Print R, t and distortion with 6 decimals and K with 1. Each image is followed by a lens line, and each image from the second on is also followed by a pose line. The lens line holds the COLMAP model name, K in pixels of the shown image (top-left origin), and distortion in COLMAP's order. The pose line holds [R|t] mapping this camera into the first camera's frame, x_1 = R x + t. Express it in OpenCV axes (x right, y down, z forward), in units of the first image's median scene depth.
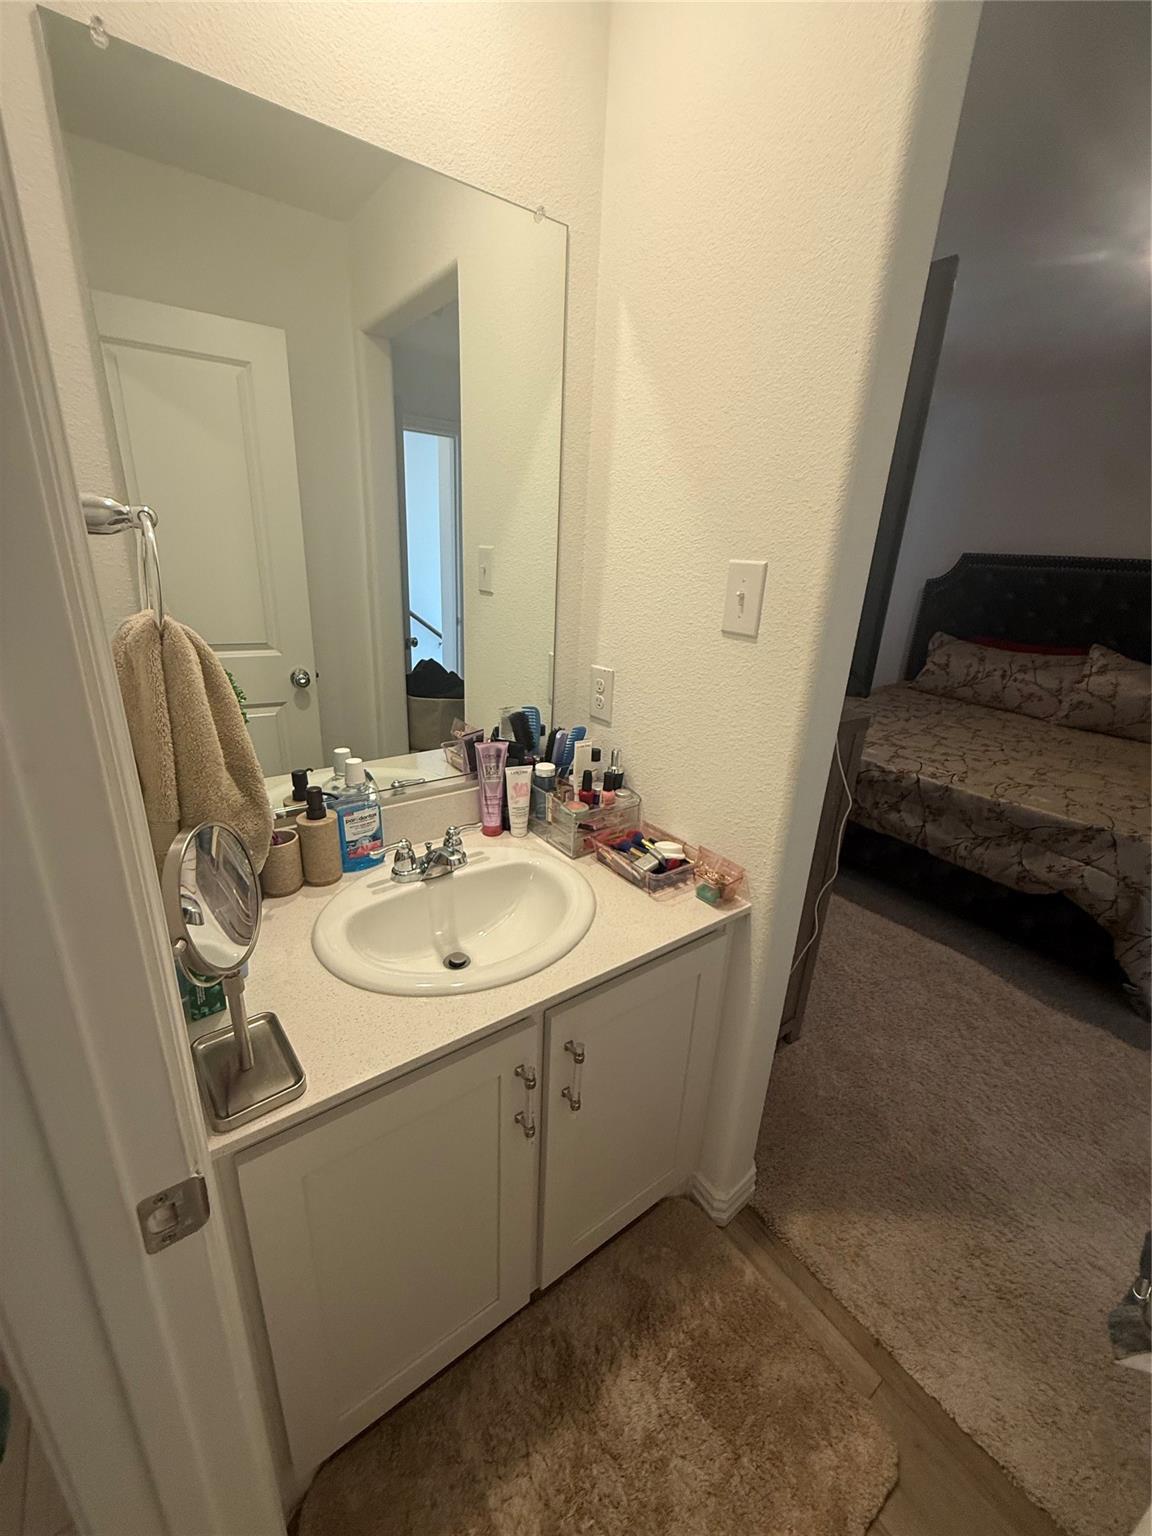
lens RADIAL K [[612.5, 0, 576.2], [0, 612.5, 767.6], [0, 0, 1]] dist [-0.001412, 0.000034]
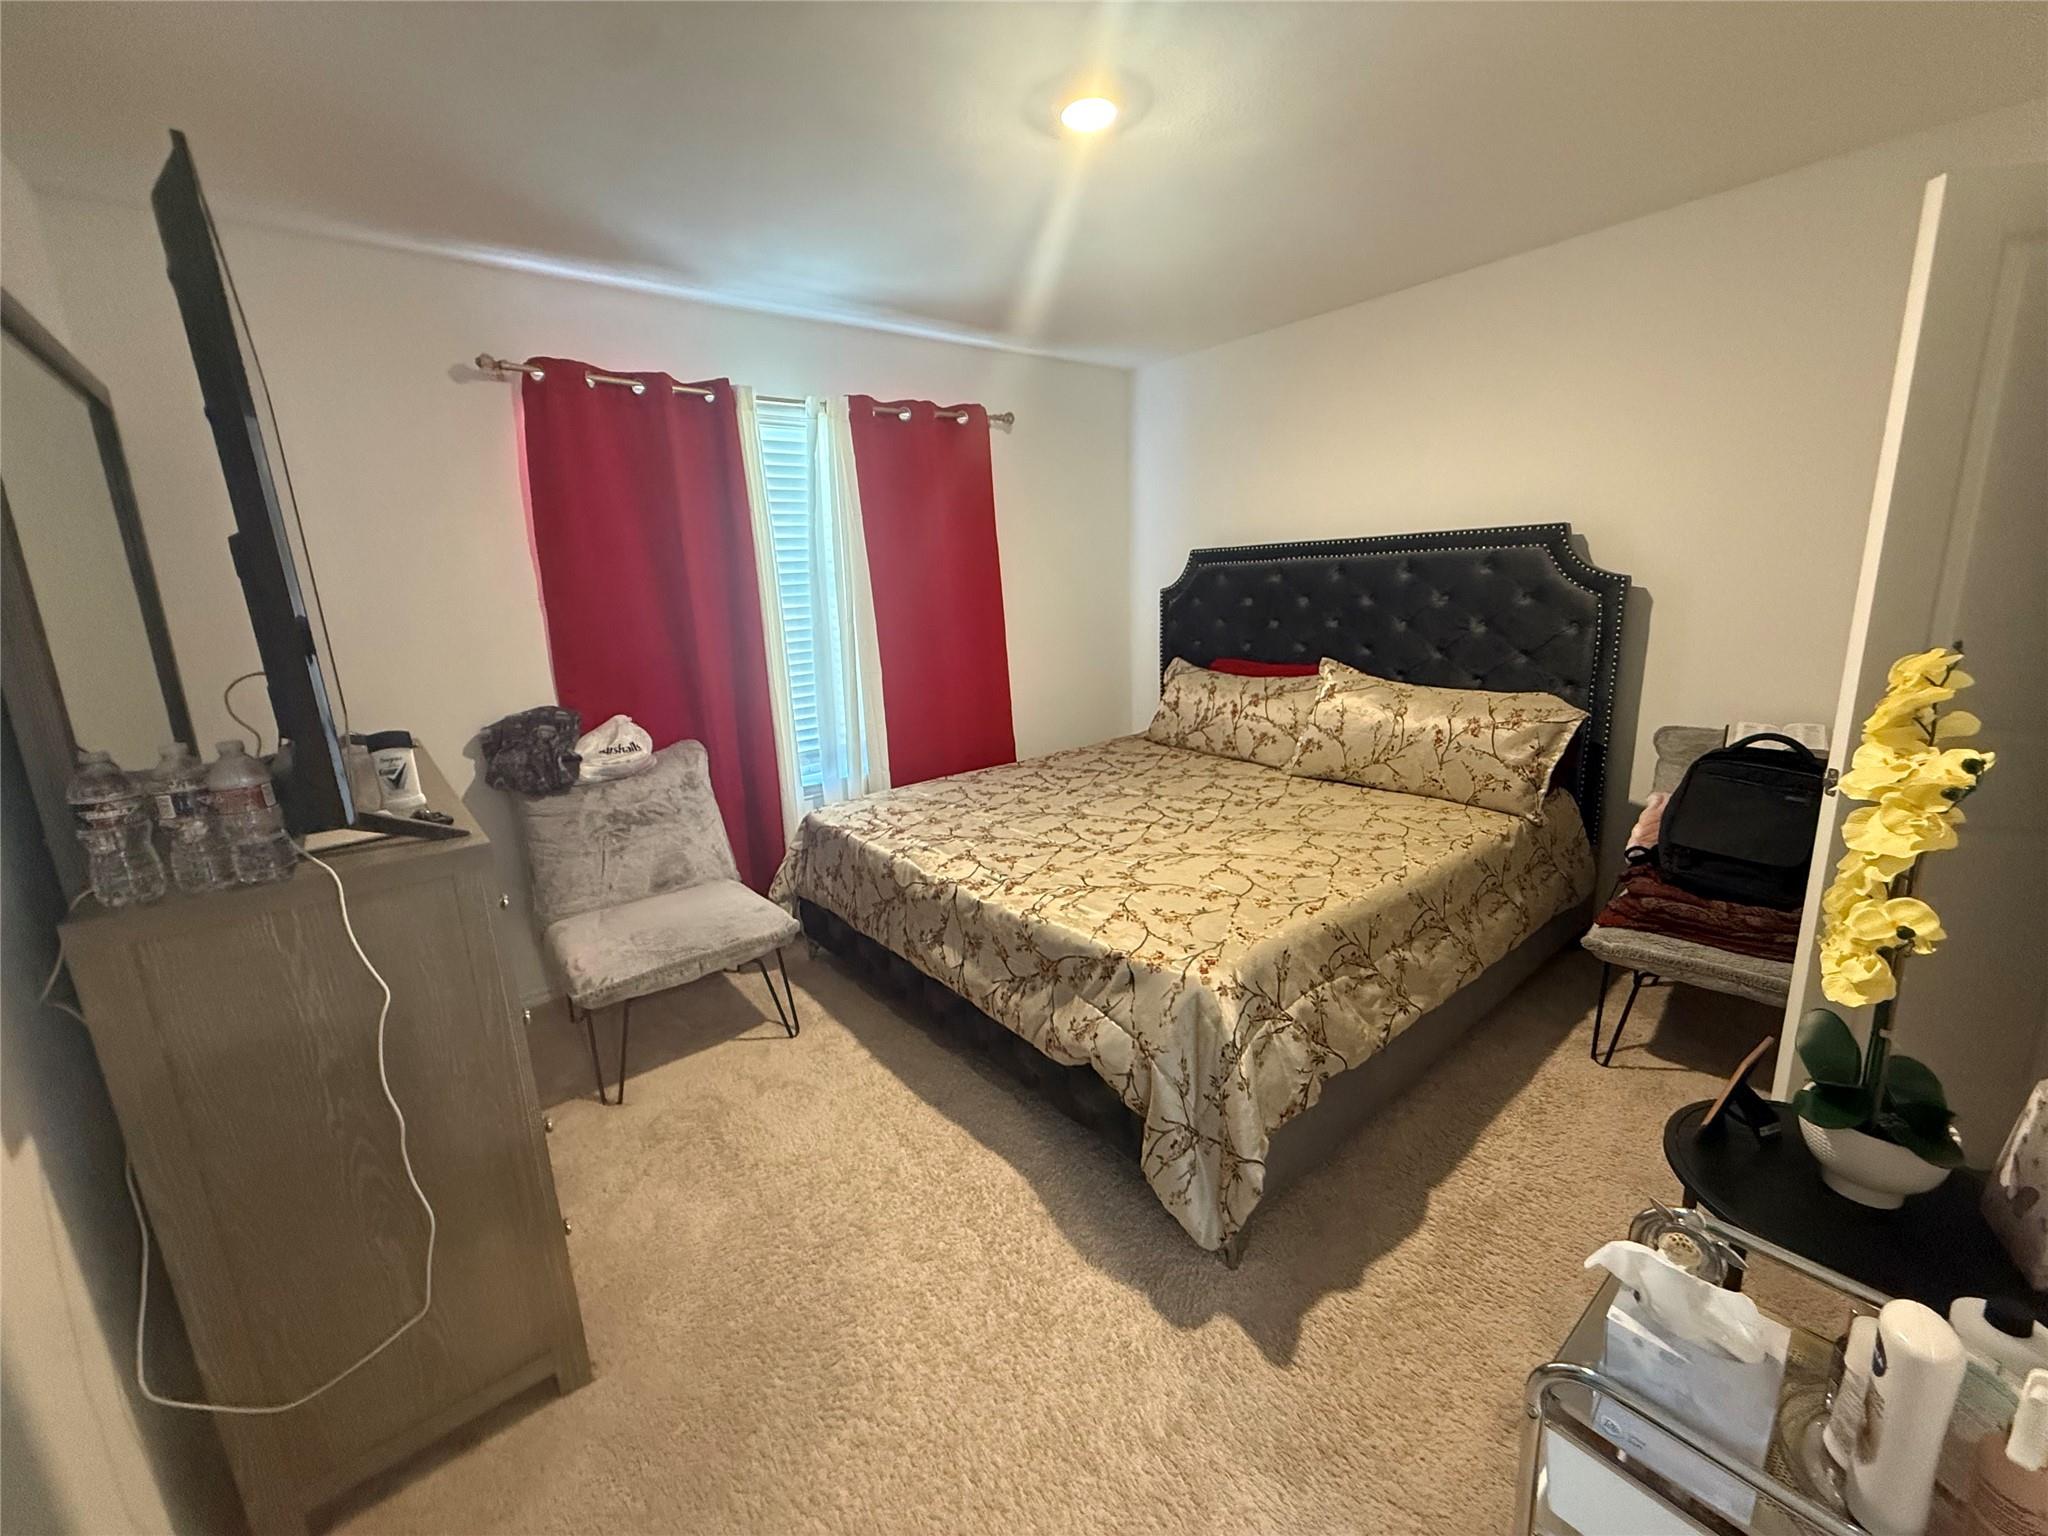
lens RADIAL K [[816.6, 0, 1022.6], [0, 816.6, 762.1], [0, 0, 1]] dist [-0.001412, 0.000034]
pose [[0.994237, -0.103667, 0.027296, 0.471146], [0.106239, 0.986863, -0.121717, -0.004055], [-0.014319, 0.123916, 0.992189, 0.081037]]
